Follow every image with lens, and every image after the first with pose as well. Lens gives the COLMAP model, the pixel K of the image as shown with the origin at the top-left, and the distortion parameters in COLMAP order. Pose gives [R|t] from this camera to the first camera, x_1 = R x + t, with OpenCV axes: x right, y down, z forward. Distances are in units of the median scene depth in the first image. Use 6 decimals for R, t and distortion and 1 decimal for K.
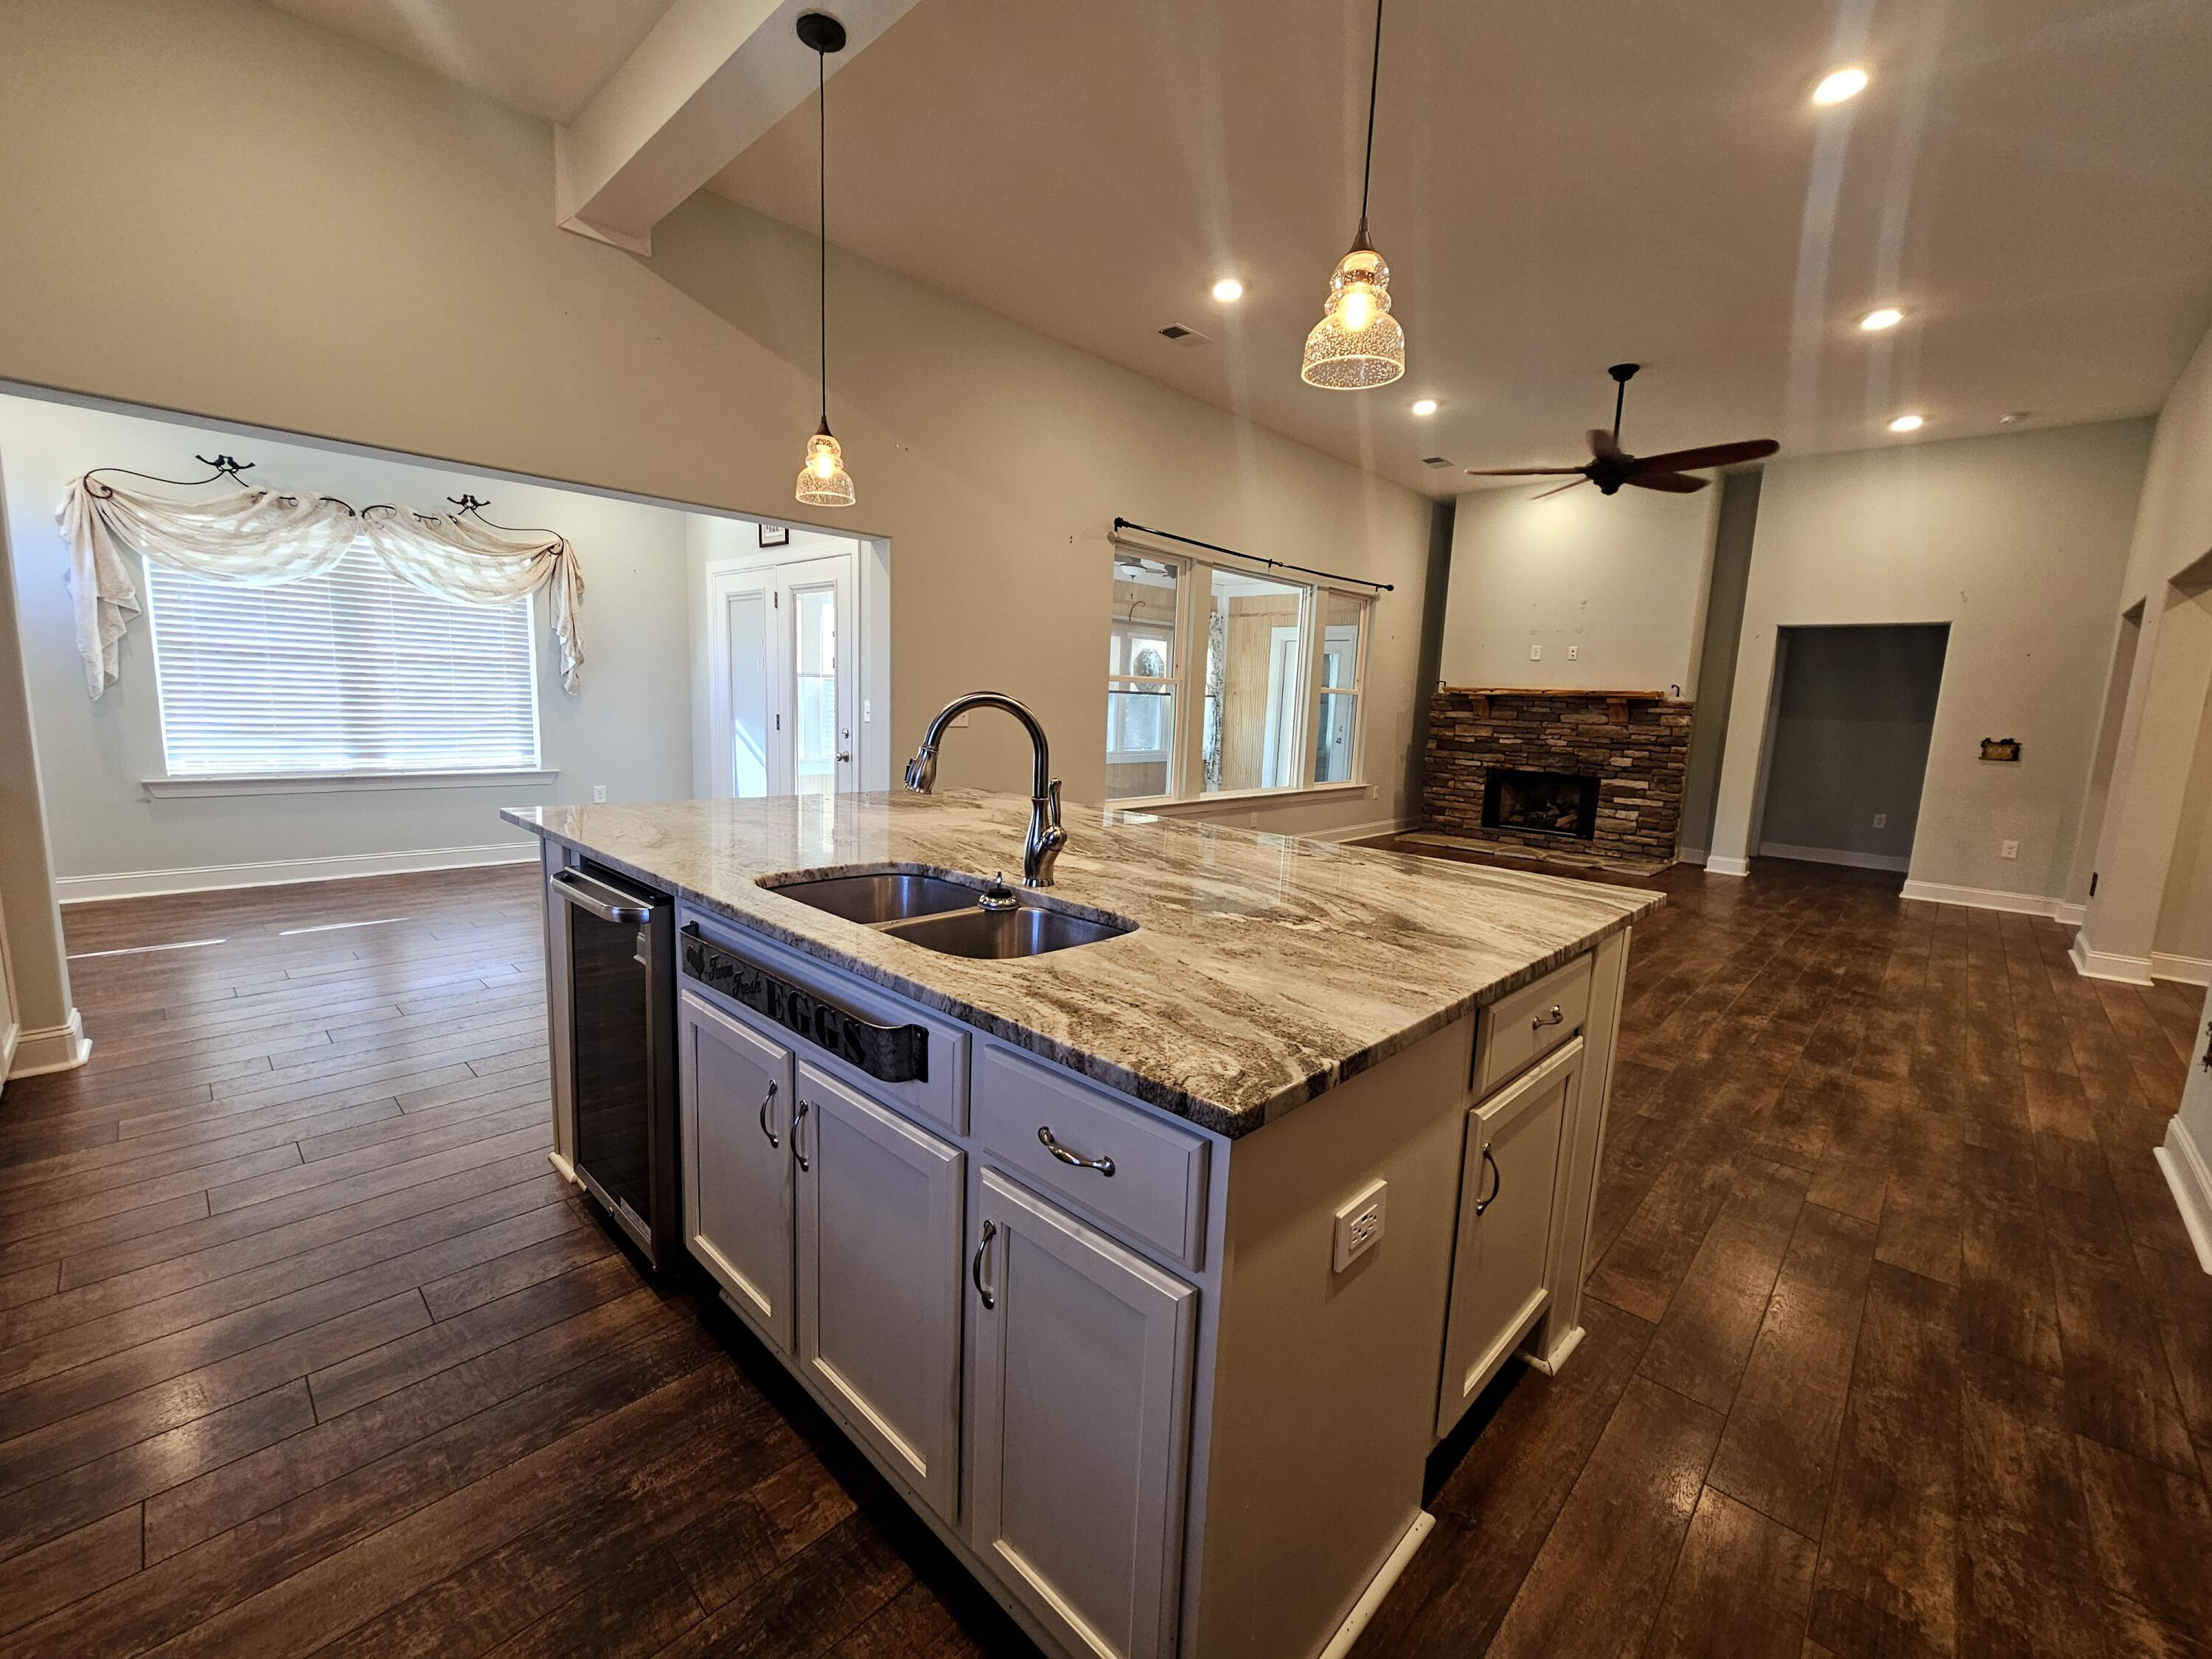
lens RADIAL K [[913.8, 0, 1117.4], [0, 913.8, 827.1], [0, 0, 1]] dist [-0.000048, 0.000405]
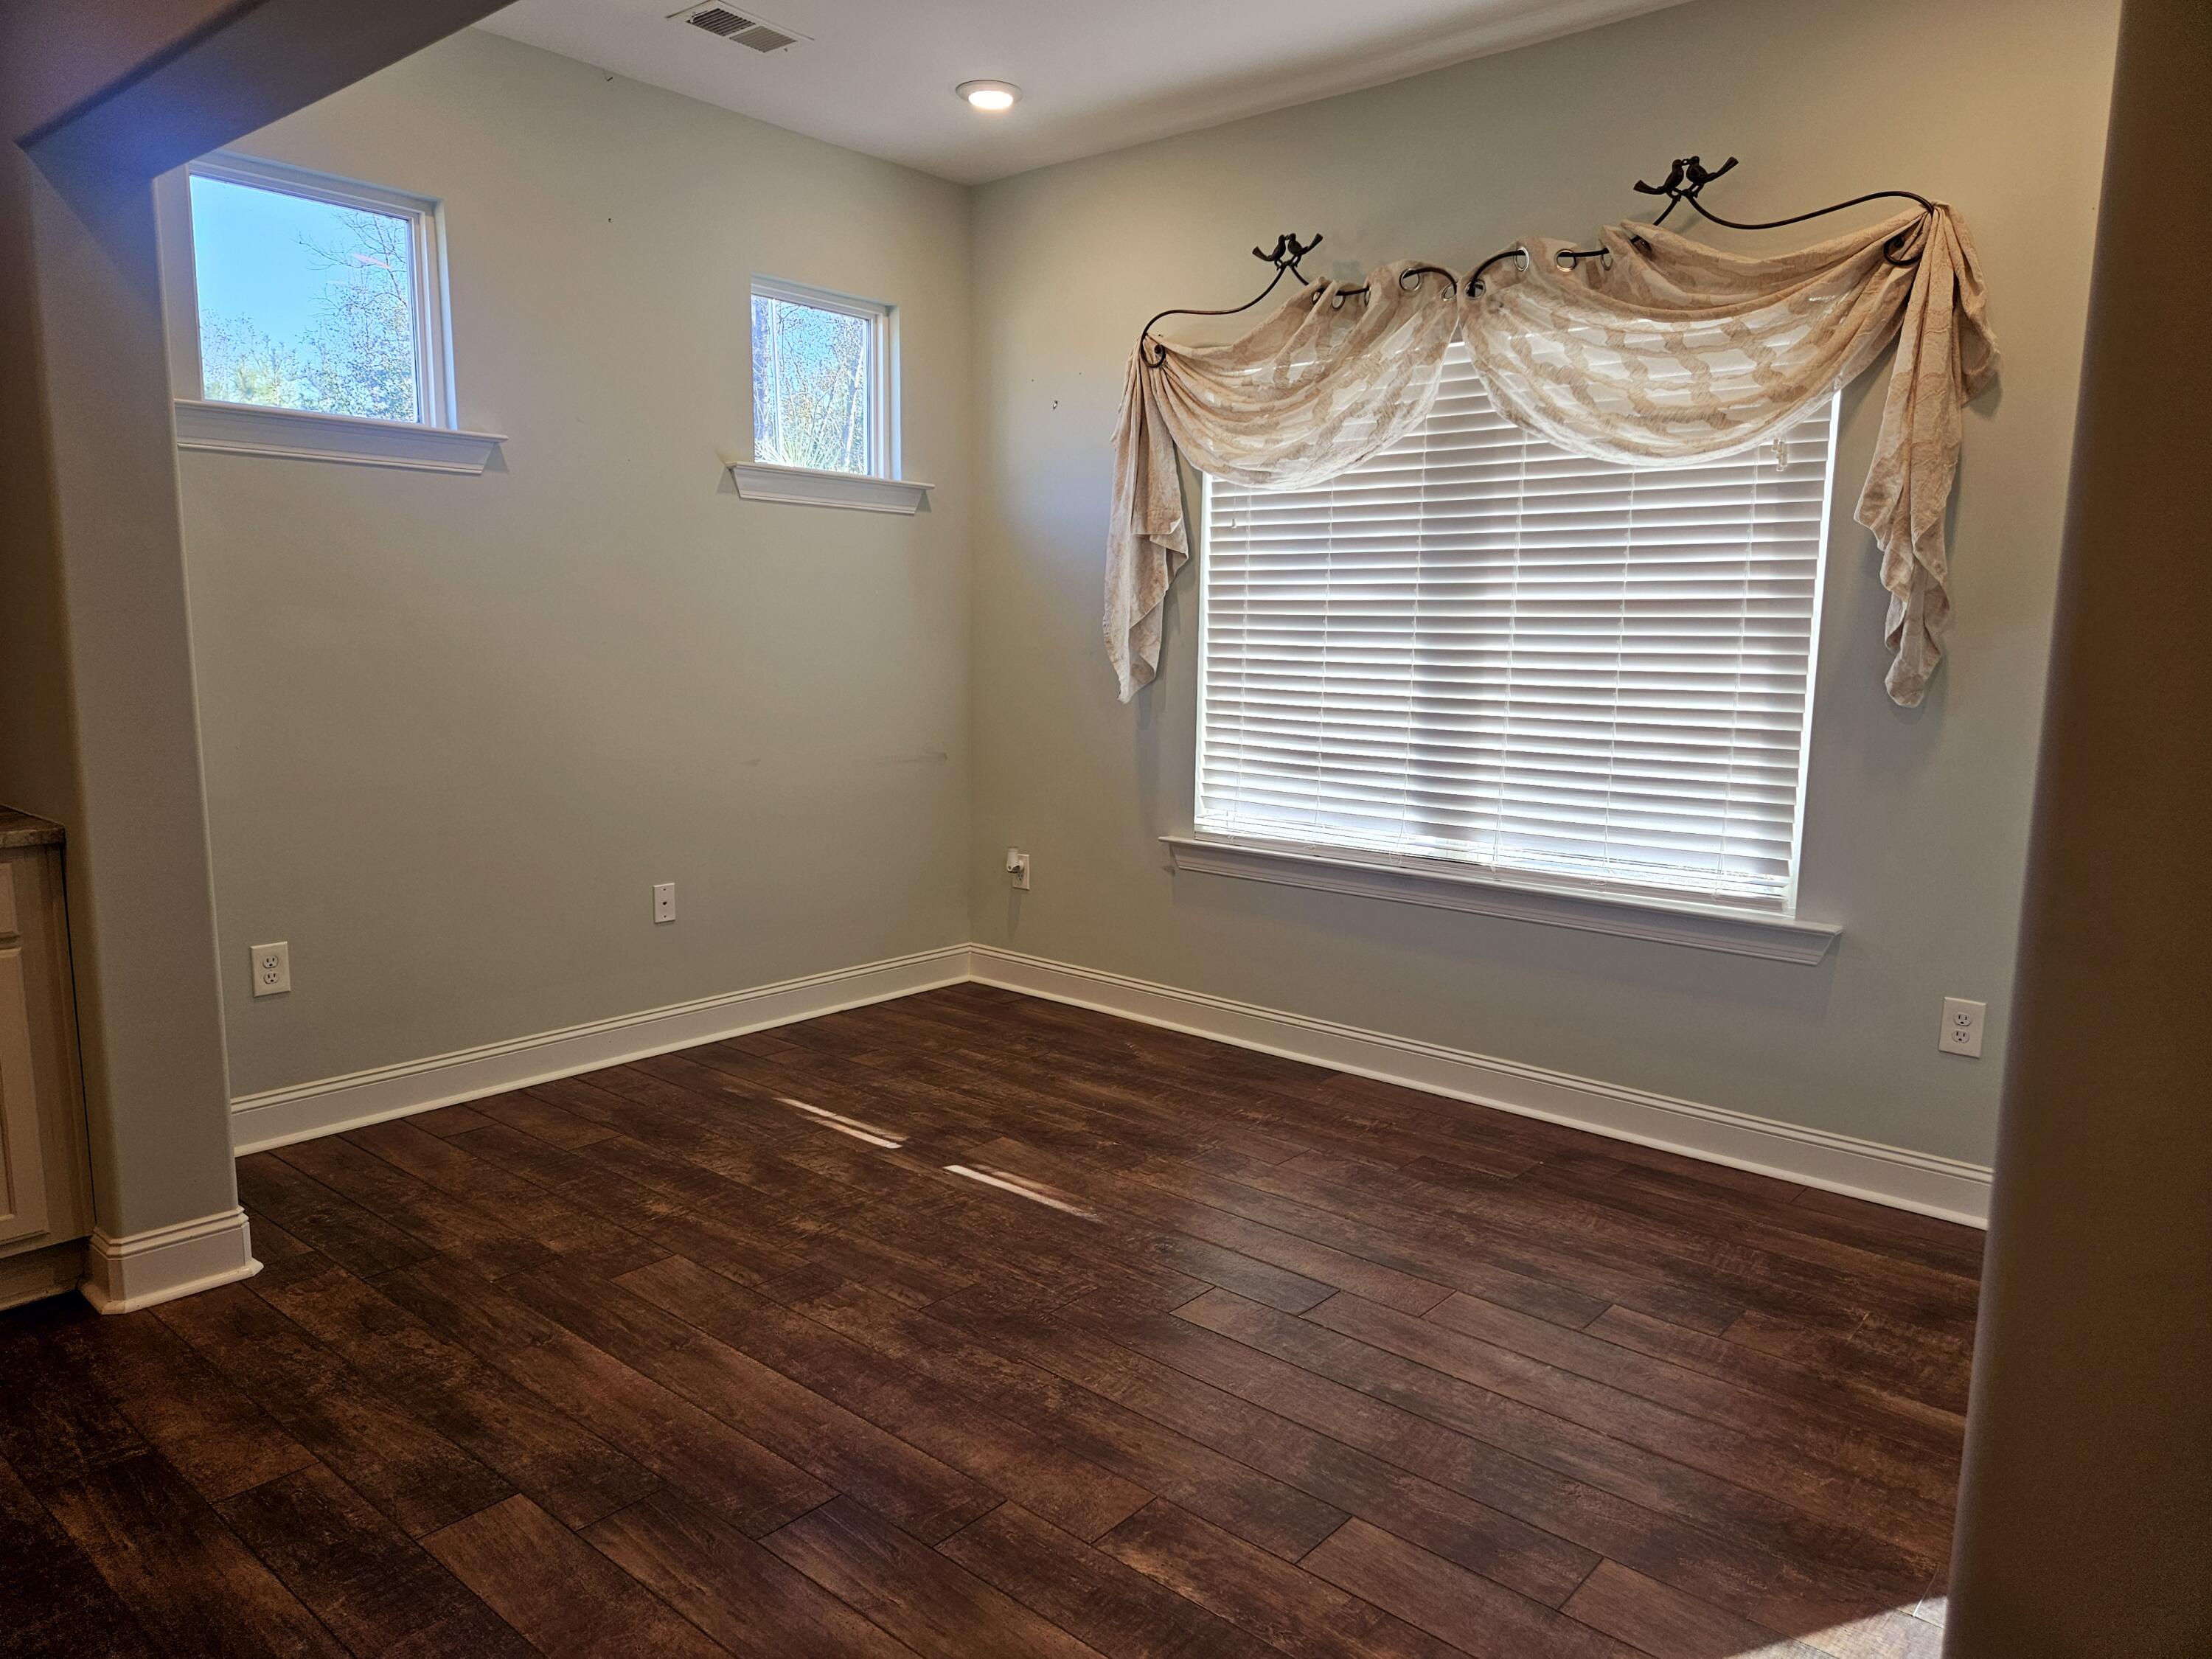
lens RADIAL K [[1481.3, 0, 1106.4], [0, 1481.3, 841.8], [0, 0, 1]] dist [0.091717, -0.070224]
pose [[0.033742, 0.107714, -0.993609, -0.096283], [-0.156153, 0.982534, 0.101211, -0.134878], [0.987156, 0.151740, 0.049973, 0.880119]]
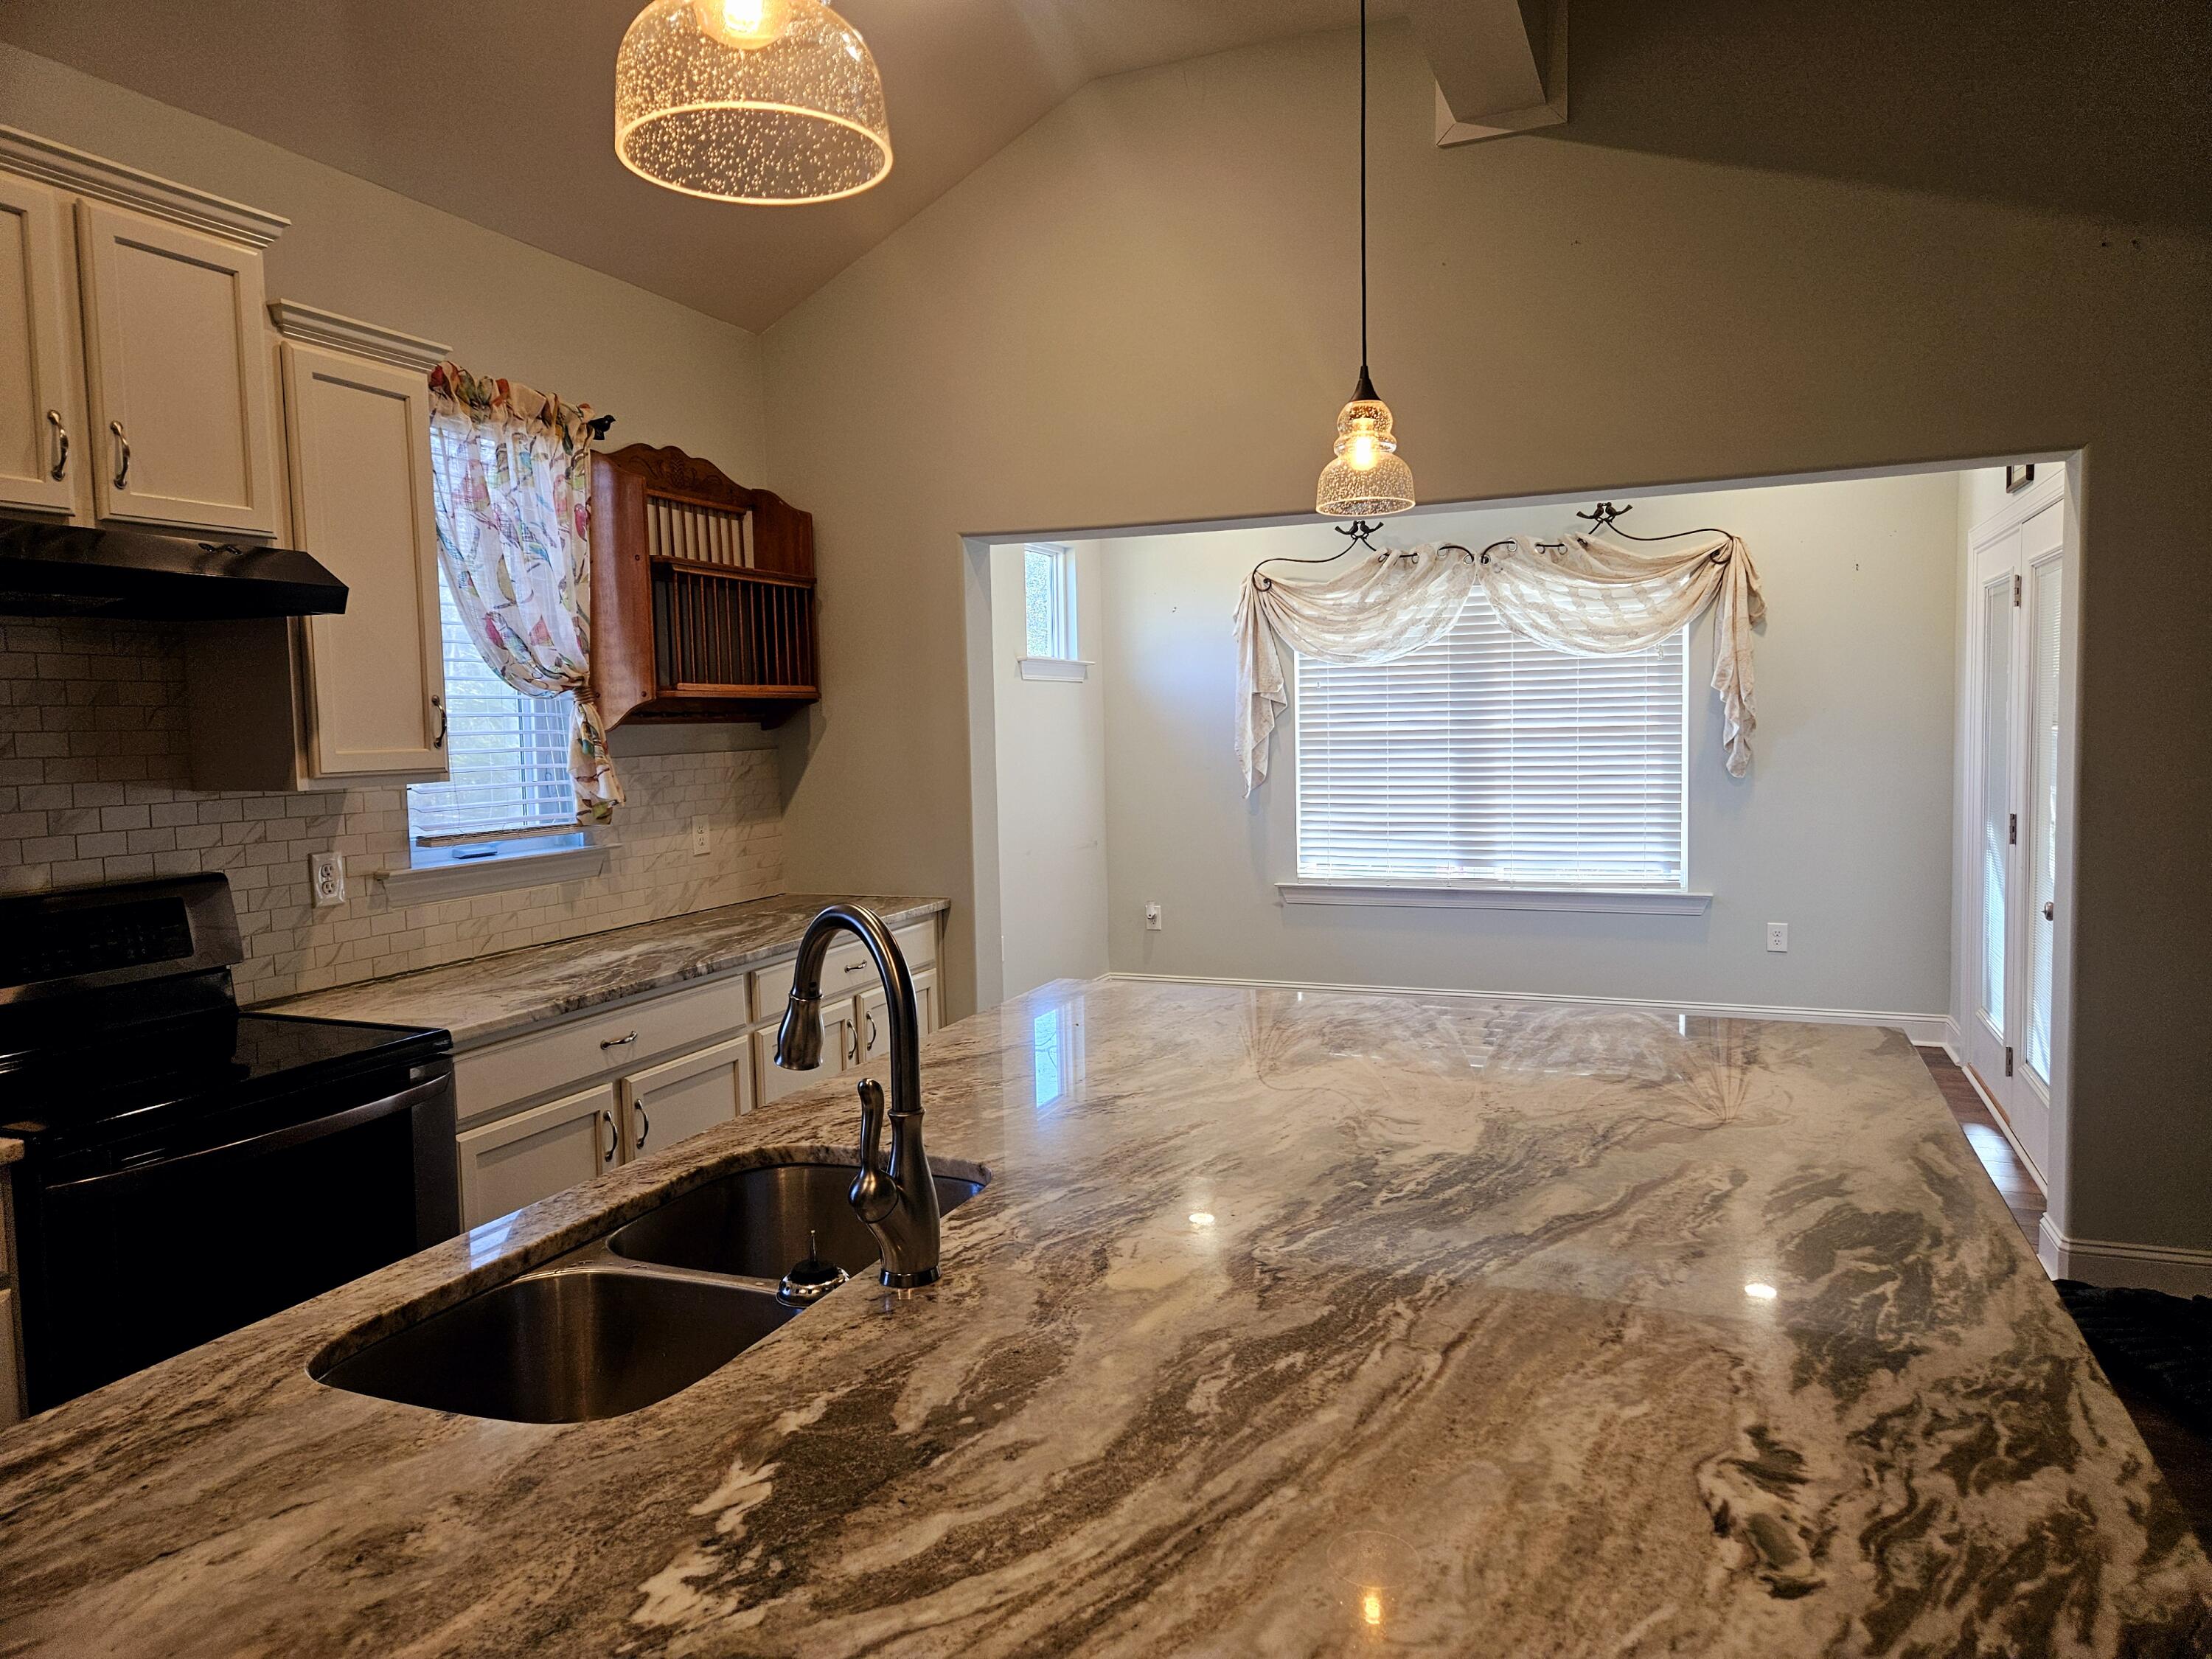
lens RADIAL K [[1472.6, 0, 1106.0], [0, 1472.6, 825.8], [0, 0, 1]] dist [0.083789, -0.065619]
pose [[0.356532, 0.021843, -0.934028, 0.266110], [-0.095572, 0.995335, -0.013204, -0.069711], [0.929382, 0.093974, 0.356957, 0.283659]]
